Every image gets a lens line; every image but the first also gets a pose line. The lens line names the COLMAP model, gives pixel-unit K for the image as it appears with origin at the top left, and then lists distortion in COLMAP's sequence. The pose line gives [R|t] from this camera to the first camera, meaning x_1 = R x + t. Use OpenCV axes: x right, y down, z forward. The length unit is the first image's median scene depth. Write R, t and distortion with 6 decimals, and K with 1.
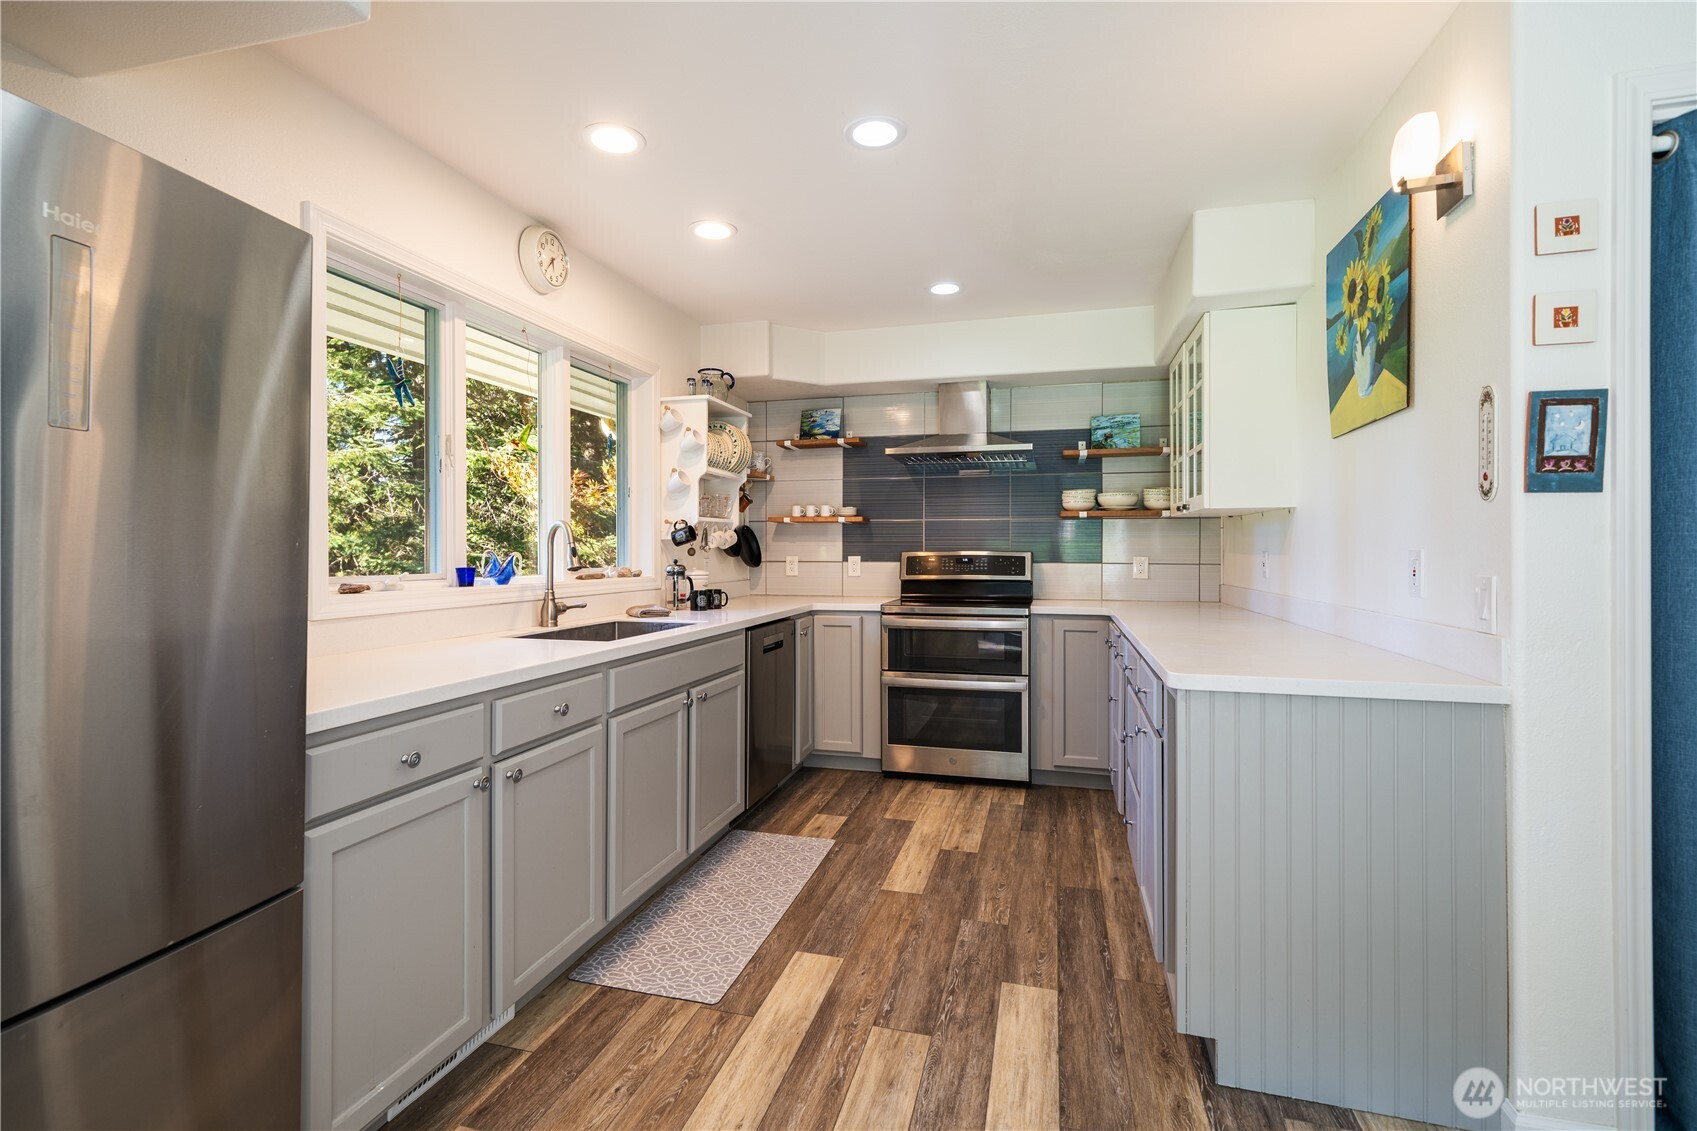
lens RADIAL K [[793.0, 0, 835.6], [0, 793.0, 555.1], [0, 0, 1]] dist [-0.015663, -0.000395]
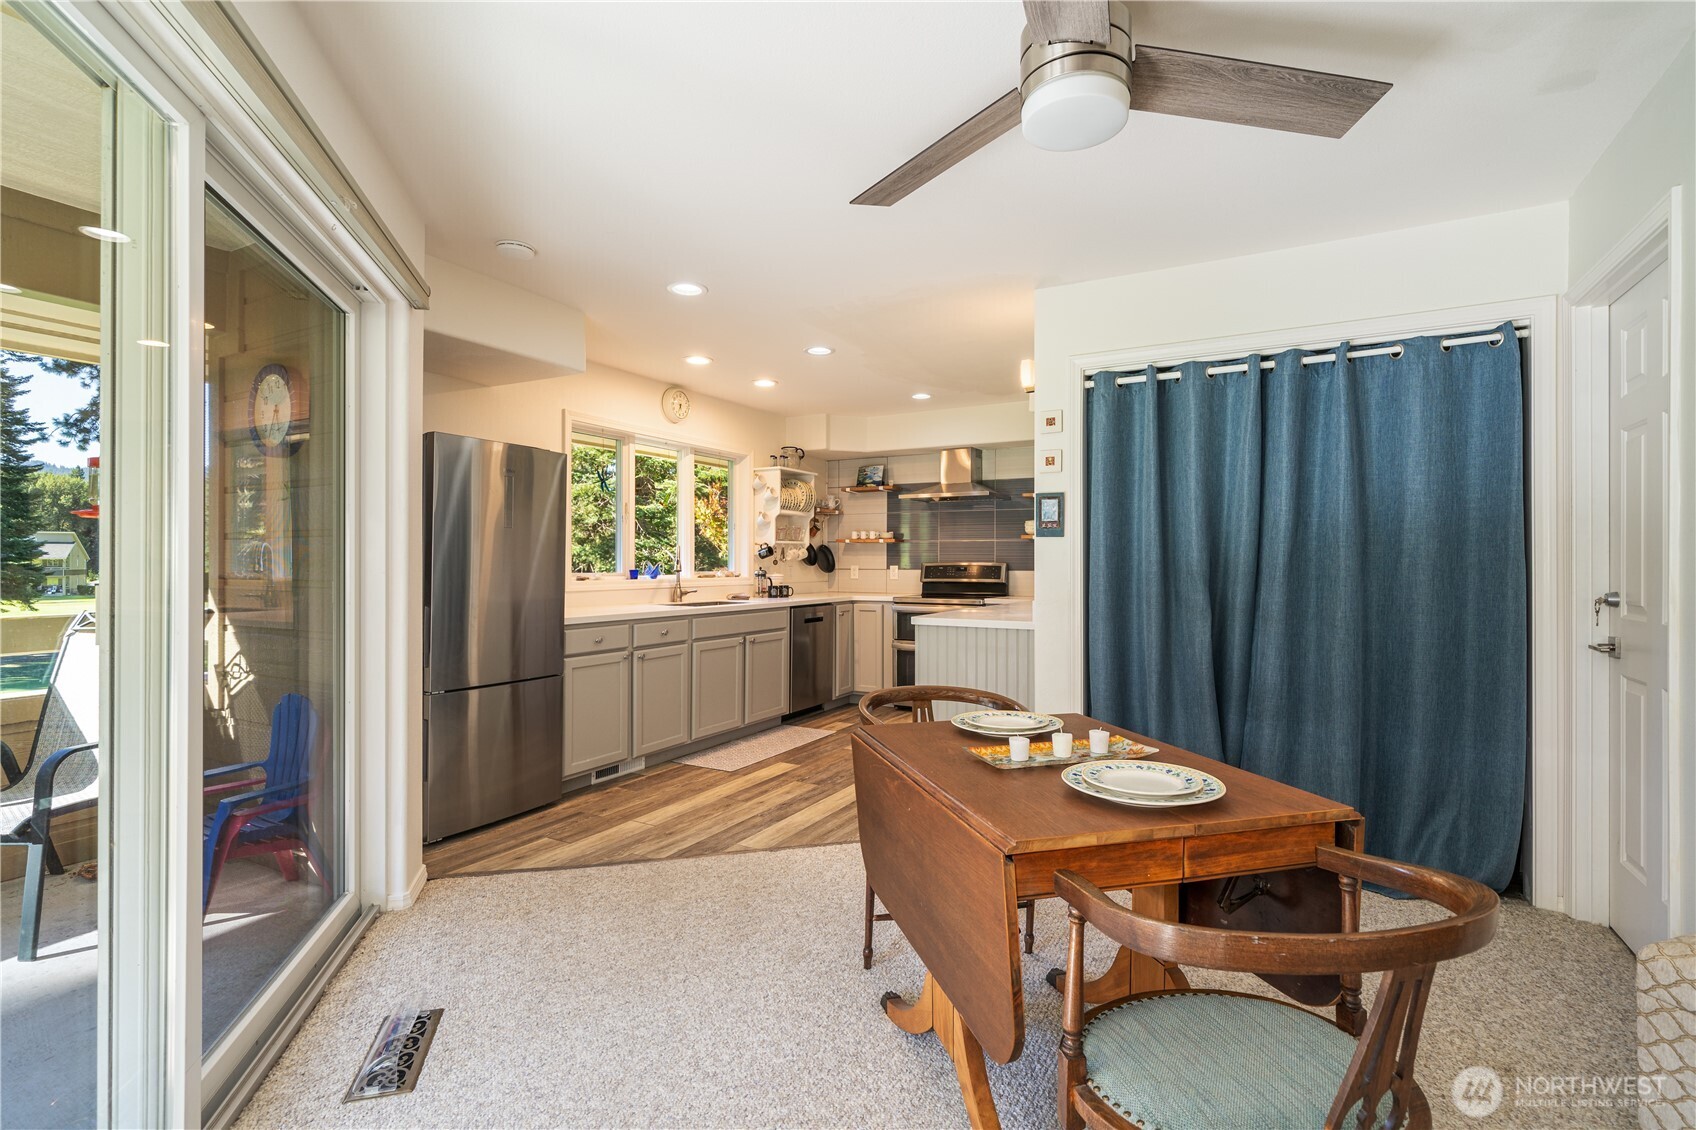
lens RADIAL K [[799.9, 0, 851.7], [0, 799.9, 561.9], [0, 0, 1]] dist [-0.004631, -0.000186]
pose [[0.972616, 0.002020, -0.232410, 0.363857], [-0.003188, 0.999984, -0.004651, 0.002260], [0.232397, 0.005265, 0.972607, -0.567730]]
